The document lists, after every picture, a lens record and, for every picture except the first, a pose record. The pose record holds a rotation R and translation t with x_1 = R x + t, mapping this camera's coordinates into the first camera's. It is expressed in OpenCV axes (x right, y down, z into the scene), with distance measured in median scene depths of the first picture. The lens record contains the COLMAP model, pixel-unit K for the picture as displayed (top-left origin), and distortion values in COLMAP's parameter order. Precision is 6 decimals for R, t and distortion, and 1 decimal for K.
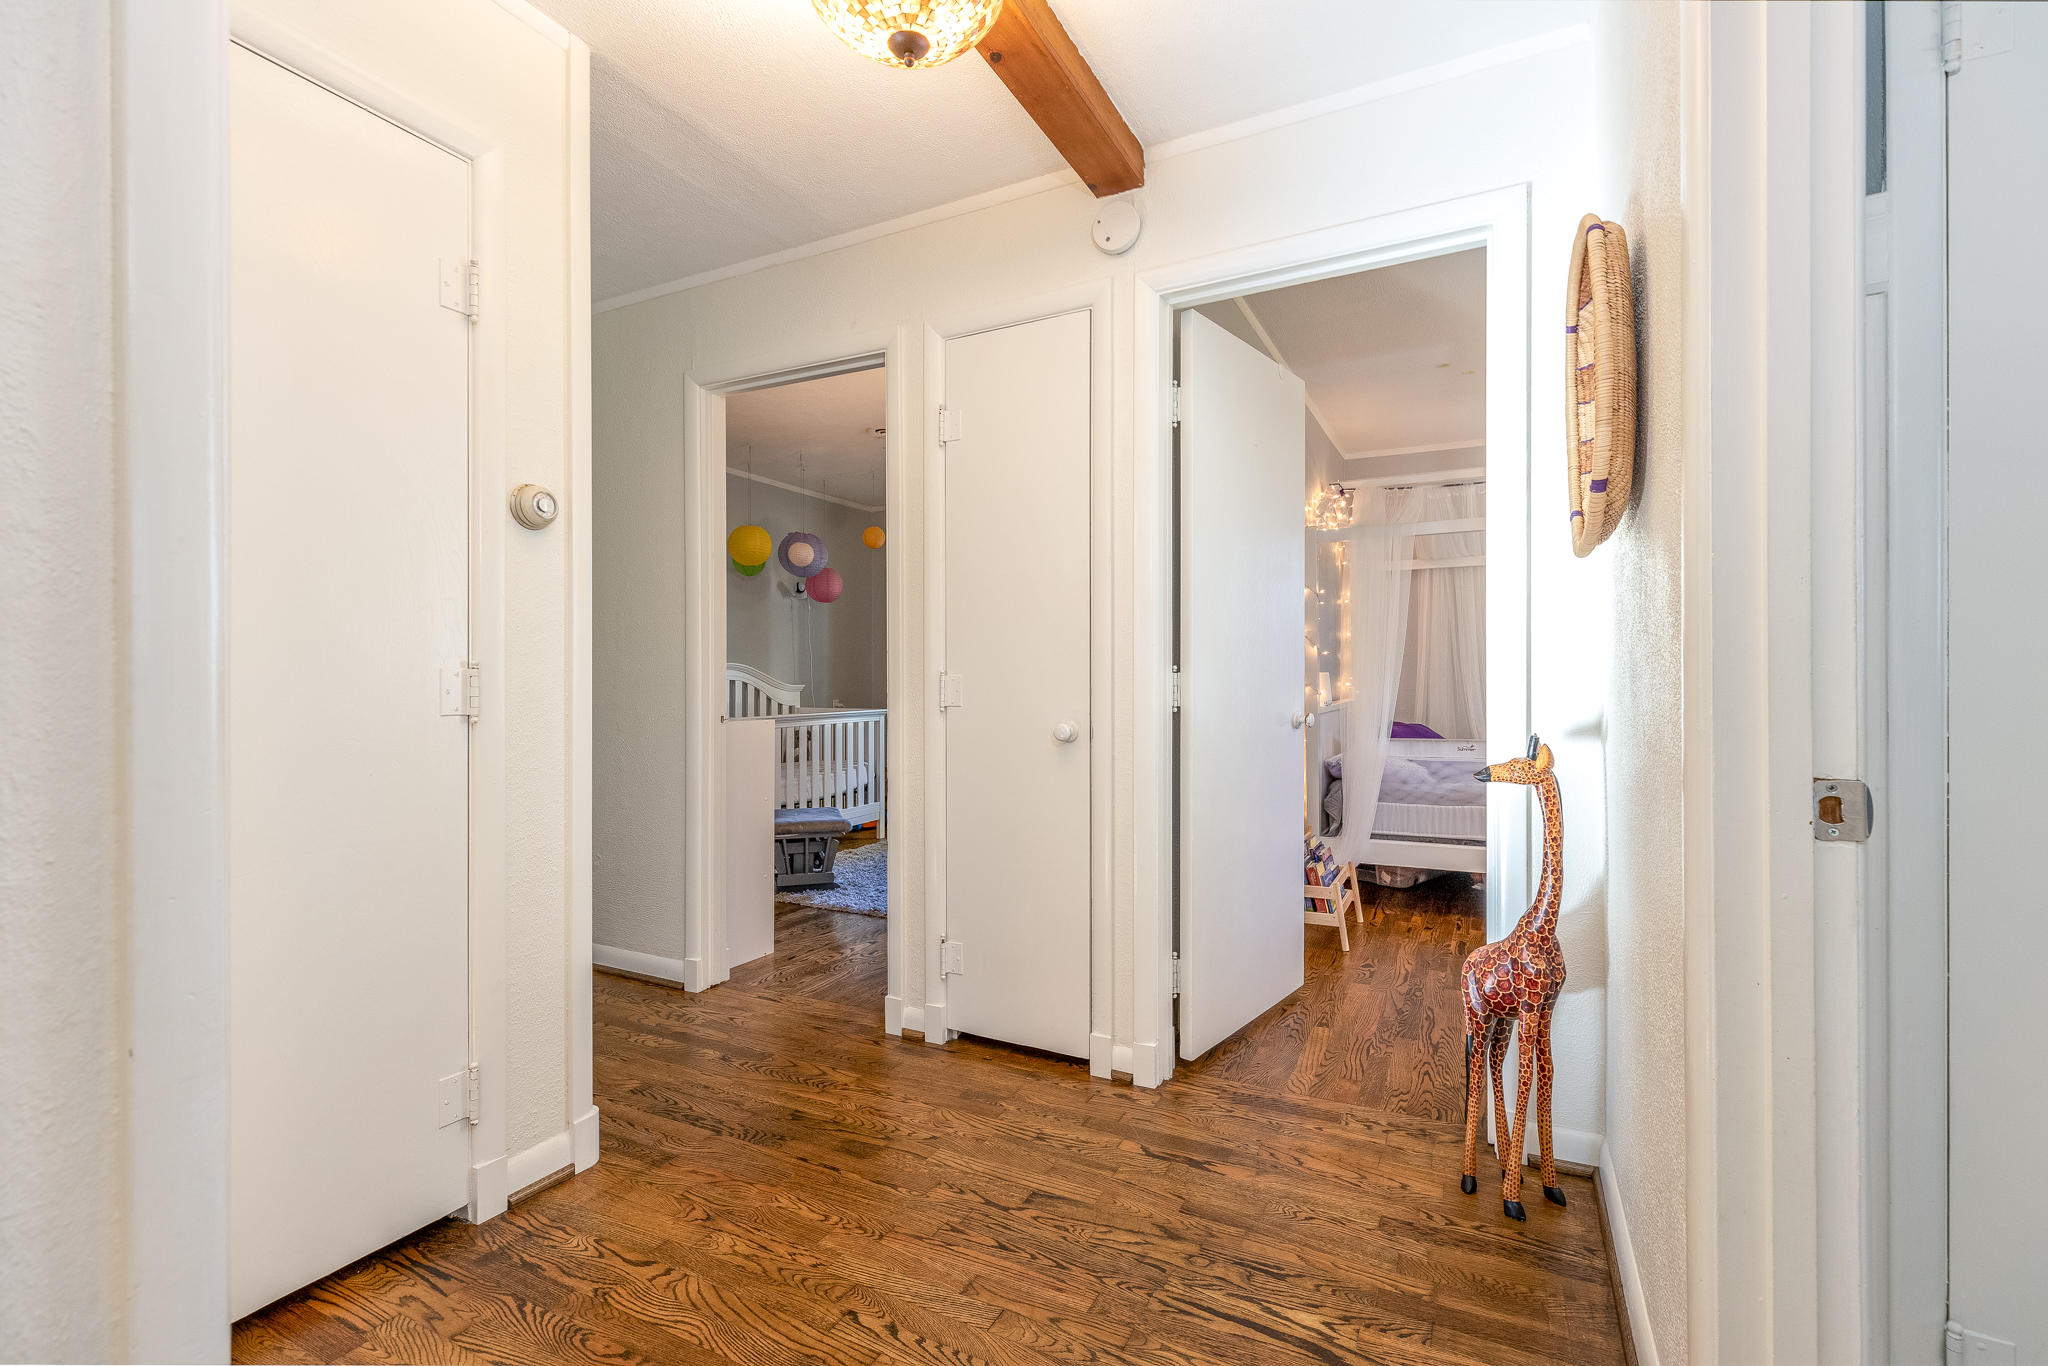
lens RADIAL K [[908.9, 0, 1016.8], [0, 908.9, 682.4], [0, 0, 1]] dist [-0.001437, -0.000045]
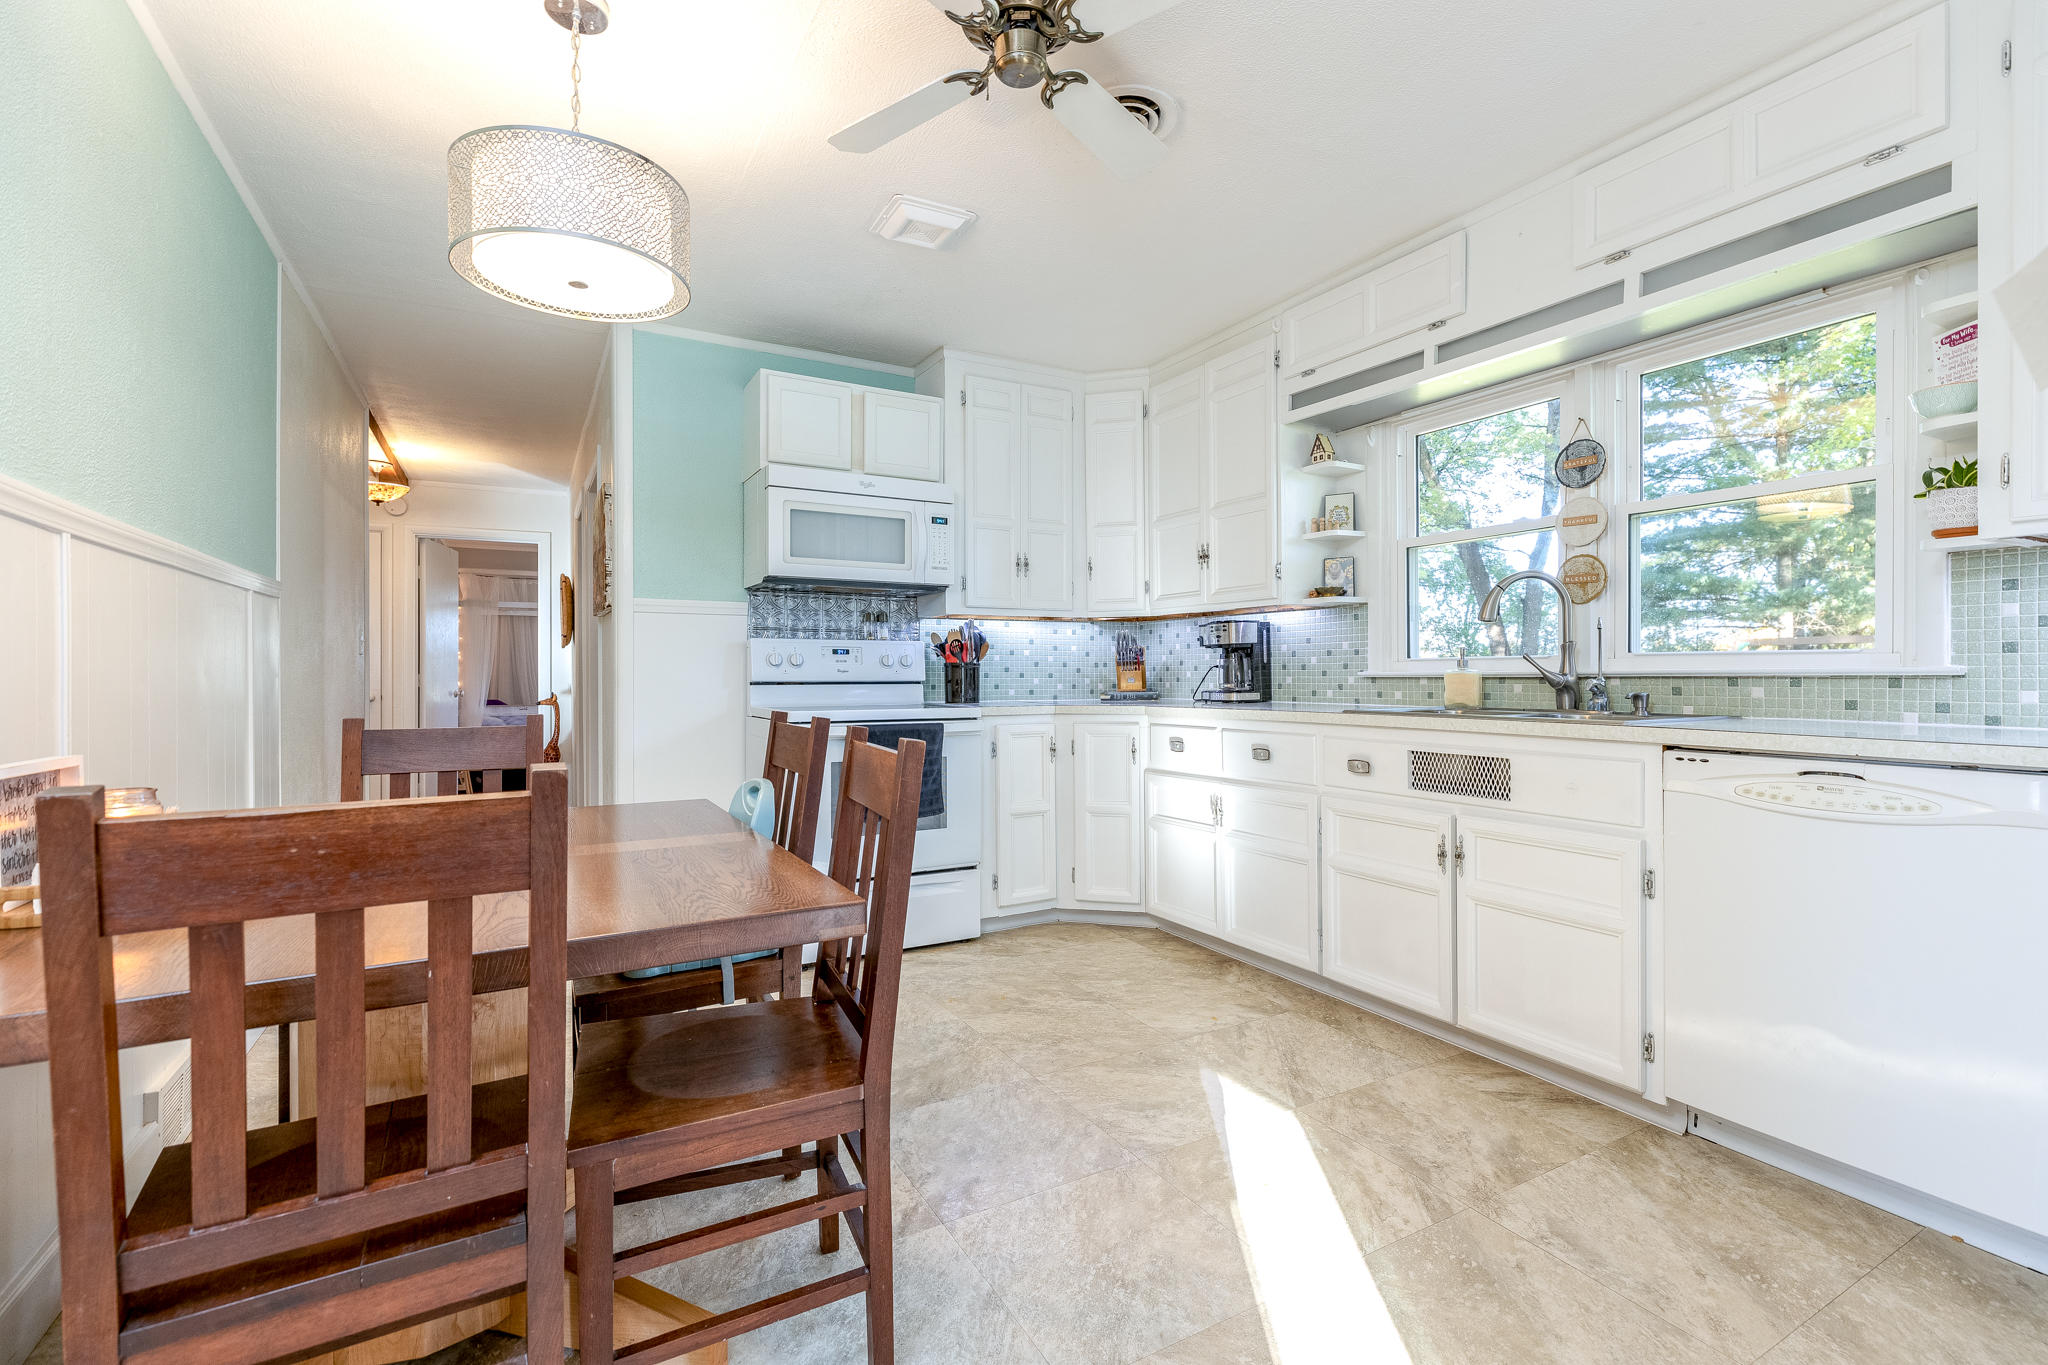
lens RADIAL K [[908.9, 0, 1022.3], [0, 908.9, 681.6], [0, 0, 1]] dist [-0.001437, -0.000045]
pose [[0.553983, -0.004288, 0.832517, -0.995150], [0.001628, 0.999990, 0.004067, 0.003113], [-0.832527, -0.000897, 0.553984, -1.815244]]
